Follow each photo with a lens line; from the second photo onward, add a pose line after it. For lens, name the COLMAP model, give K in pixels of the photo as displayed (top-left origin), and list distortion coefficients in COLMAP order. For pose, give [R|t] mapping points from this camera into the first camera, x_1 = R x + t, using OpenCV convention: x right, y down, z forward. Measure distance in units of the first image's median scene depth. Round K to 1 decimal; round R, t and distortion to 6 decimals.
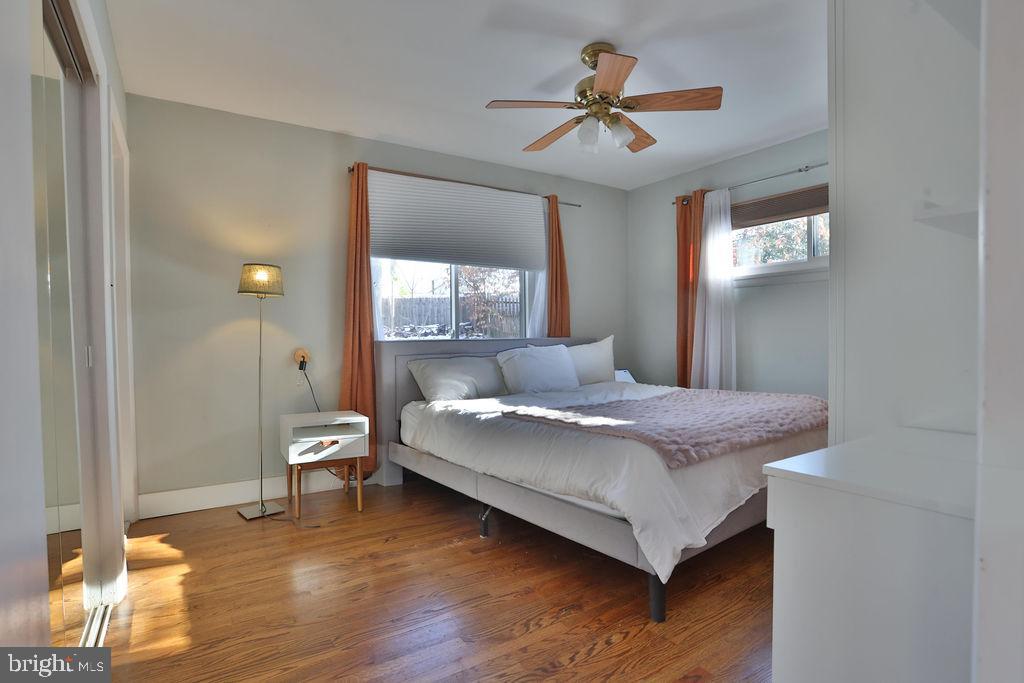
lens RADIAL K [[548.5, 0, 475.2], [0, 548.5, 342.4], [0, 0, 1]] dist [-0.040722, 0.001090]
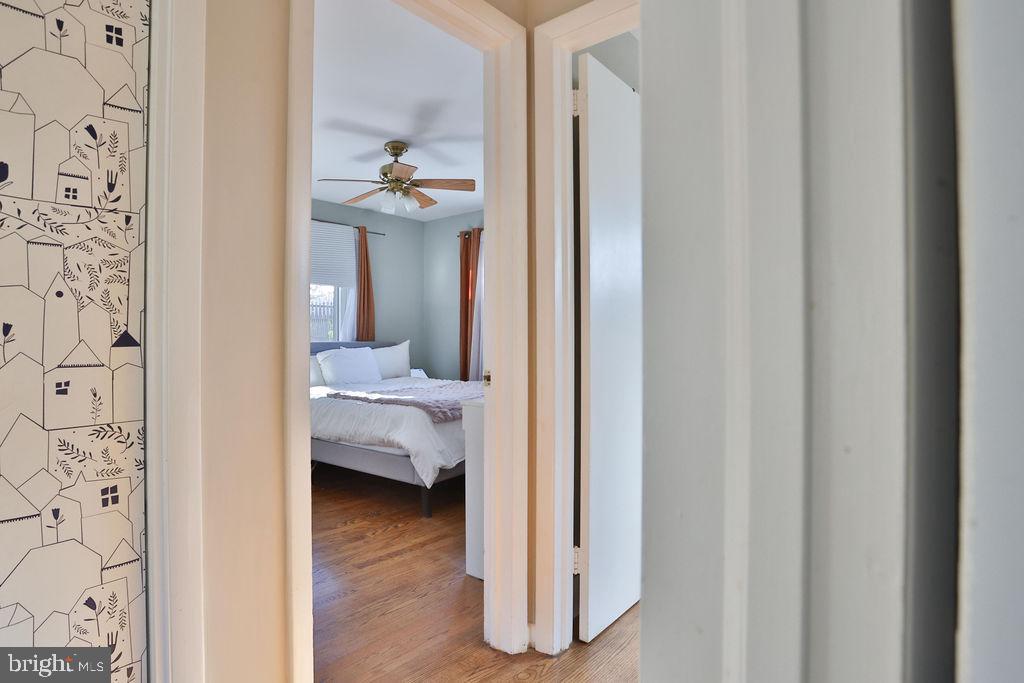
lens RADIAL K [[548.5, 0, 475.2], [0, 548.5, 342.4], [0, 0, 1]] dist [-0.040722, 0.001090]
pose [[0.939584, 0.009404, 0.342189, -0.044567], [-0.006922, 0.999940, -0.008476, 0.002418], [-0.342248, 0.005595, 0.939593, -0.287841]]
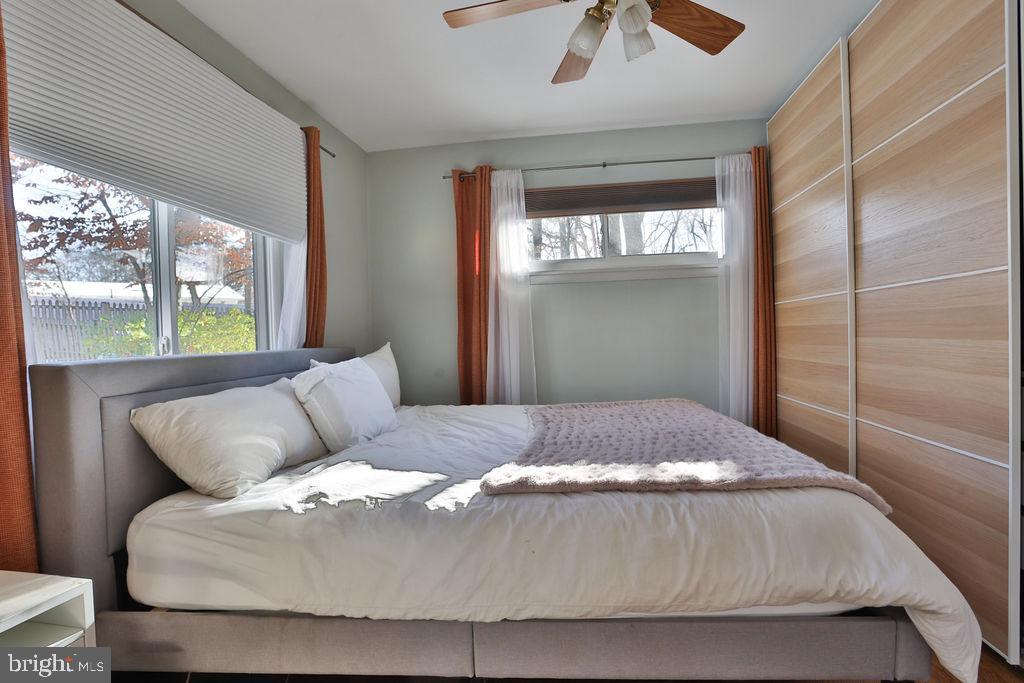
lens RADIAL K [[548.5, 0, 475.2], [0, 548.5, 342.4], [0, 0, 1]] dist [-0.040722, 0.001090]
pose [[0.644531, -0.017058, 0.764387, -0.321257], [0.030066, 0.999543, -0.003046, -0.009249], [-0.763986, 0.024945, 0.644750, 0.621529]]
